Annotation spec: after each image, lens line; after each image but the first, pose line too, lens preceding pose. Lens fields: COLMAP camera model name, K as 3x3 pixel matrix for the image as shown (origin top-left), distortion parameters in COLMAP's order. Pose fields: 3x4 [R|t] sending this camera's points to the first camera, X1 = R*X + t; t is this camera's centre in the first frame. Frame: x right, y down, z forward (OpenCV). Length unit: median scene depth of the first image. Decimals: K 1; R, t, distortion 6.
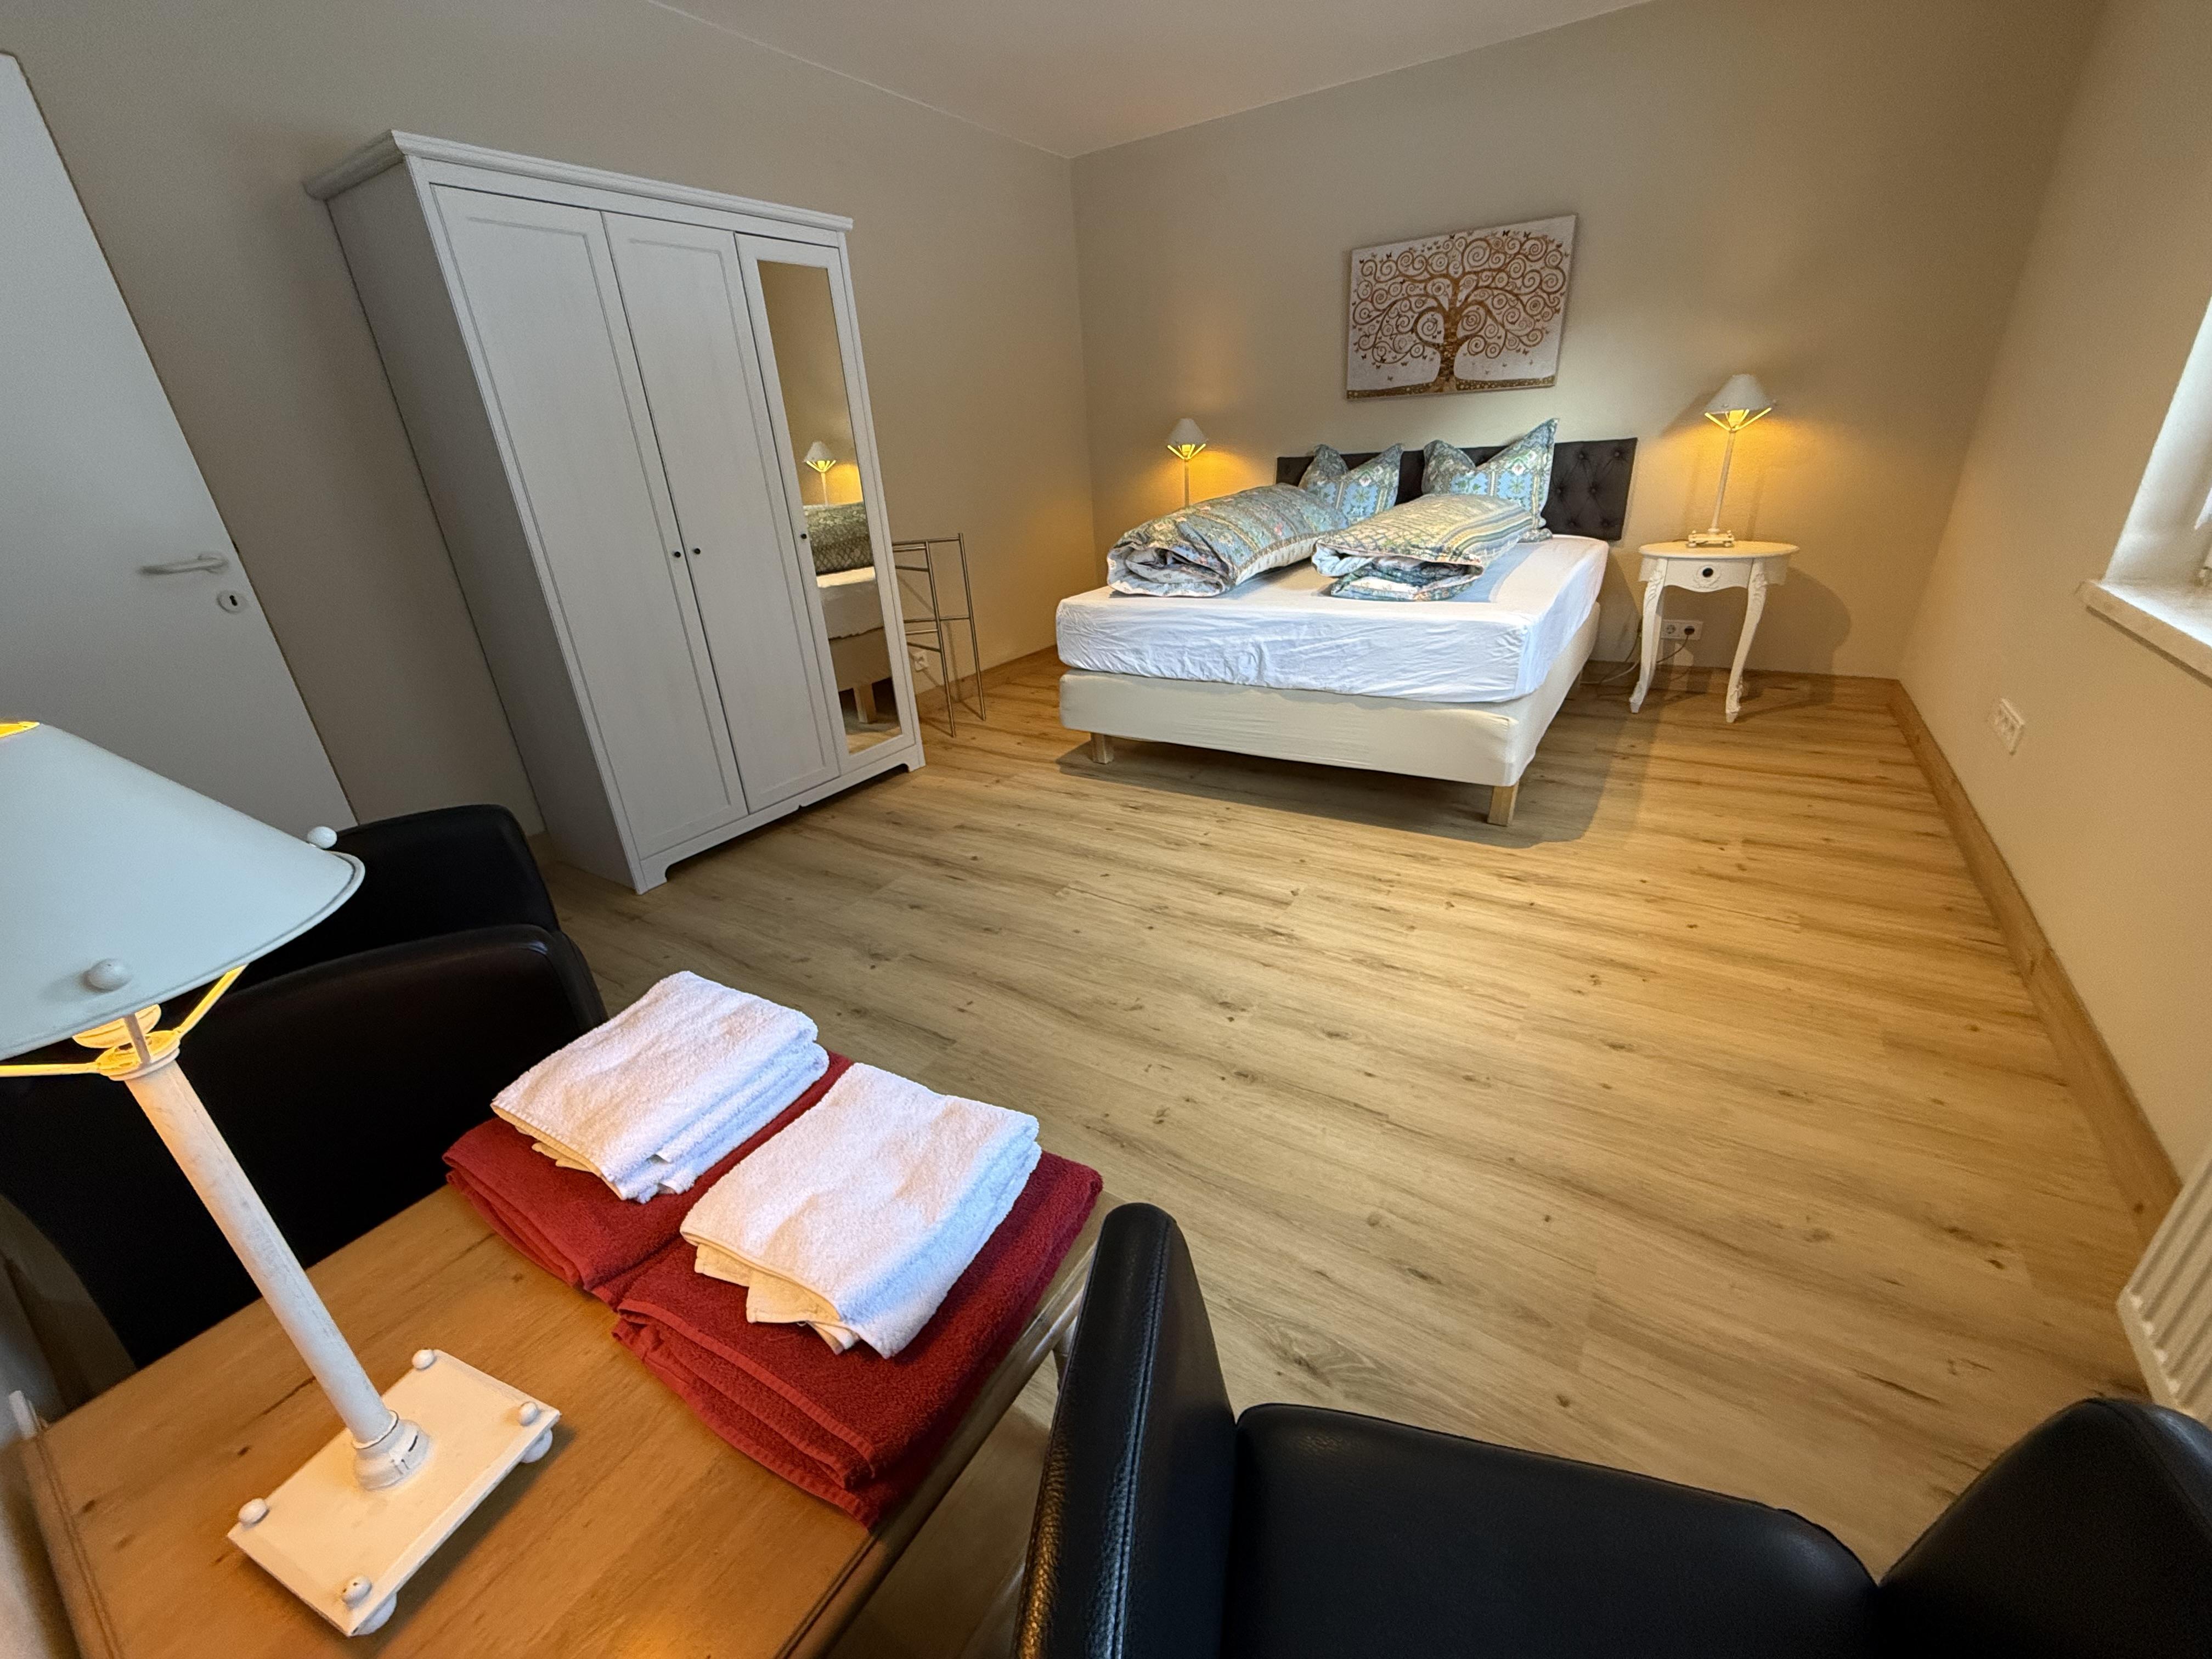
lens RADIAL K [[886.7, 0, 1095.4], [0, 886.7, 827.9], [0, 0, 1]] dist [0.014953, -0.000536]
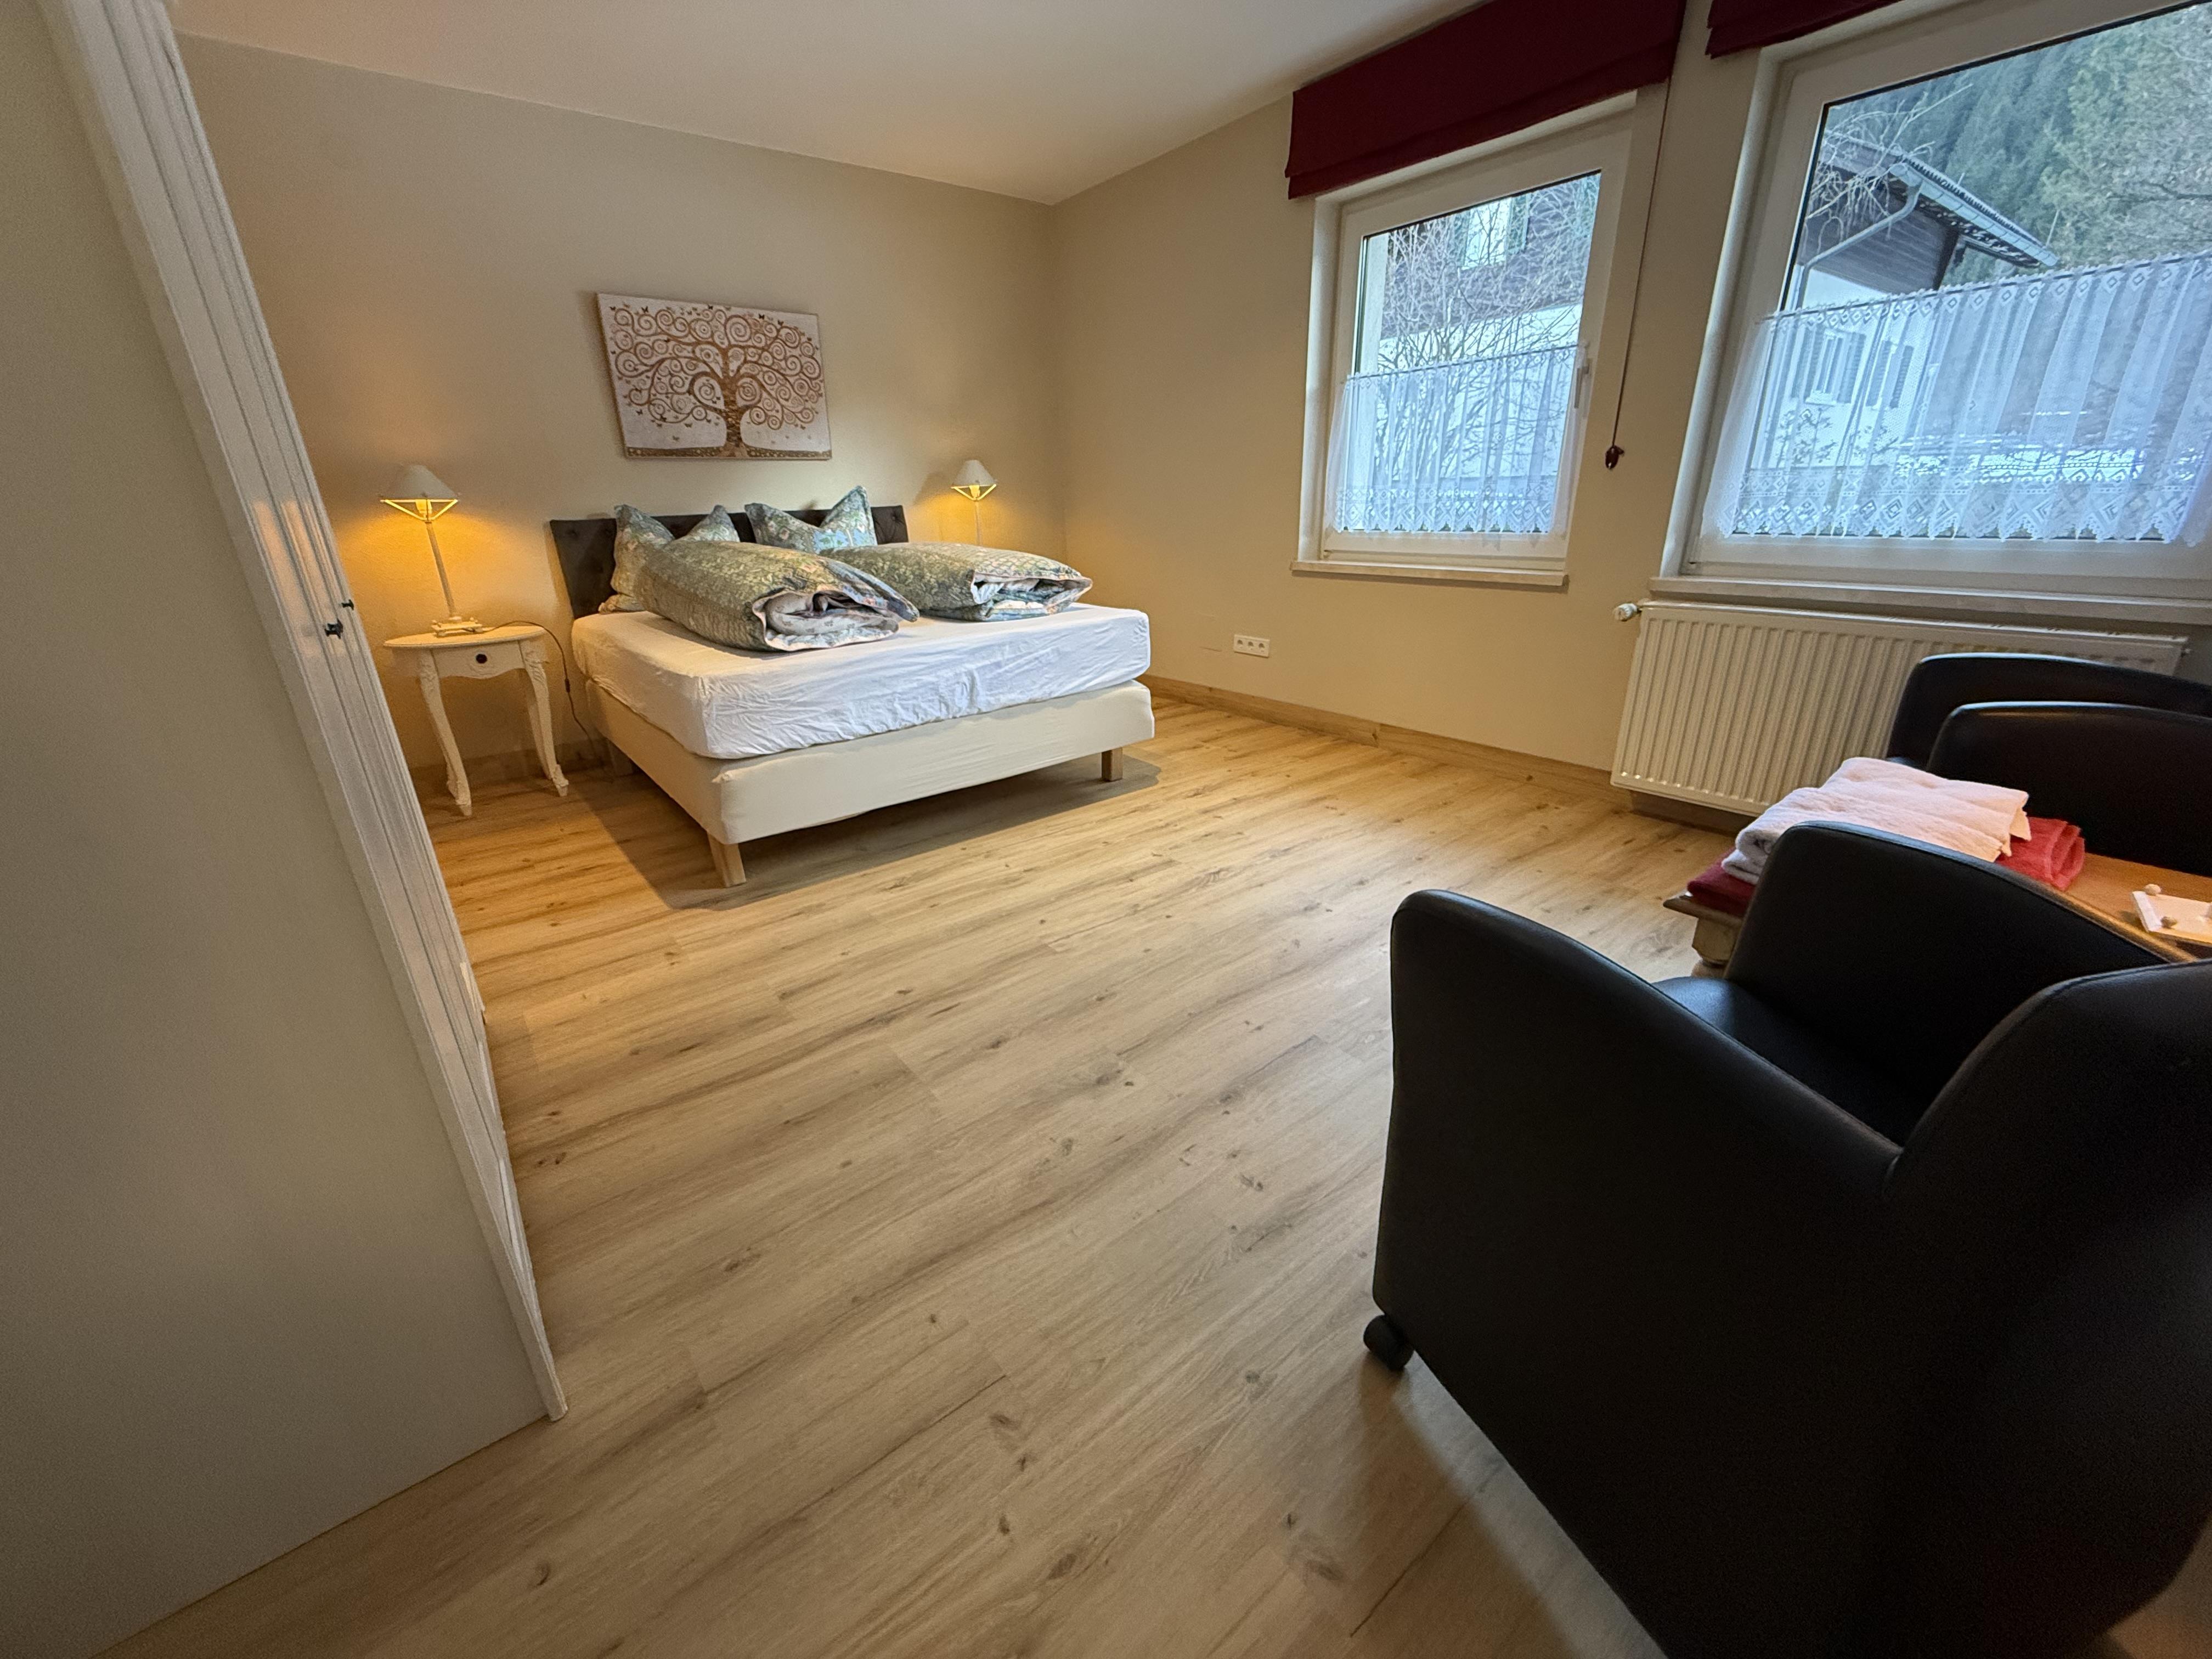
lens RADIAL K [[886.7, 0, 1085.6], [0, 886.7, 840.8], [0, 0, 1]] dist [0.014953, -0.000536]
pose [[0.329953, -0.308689, 0.892100, -0.706094], [0.382658, 0.907637, 0.172534, -0.152816], [-0.862962, 0.284441, 0.417600, 0.479189]]
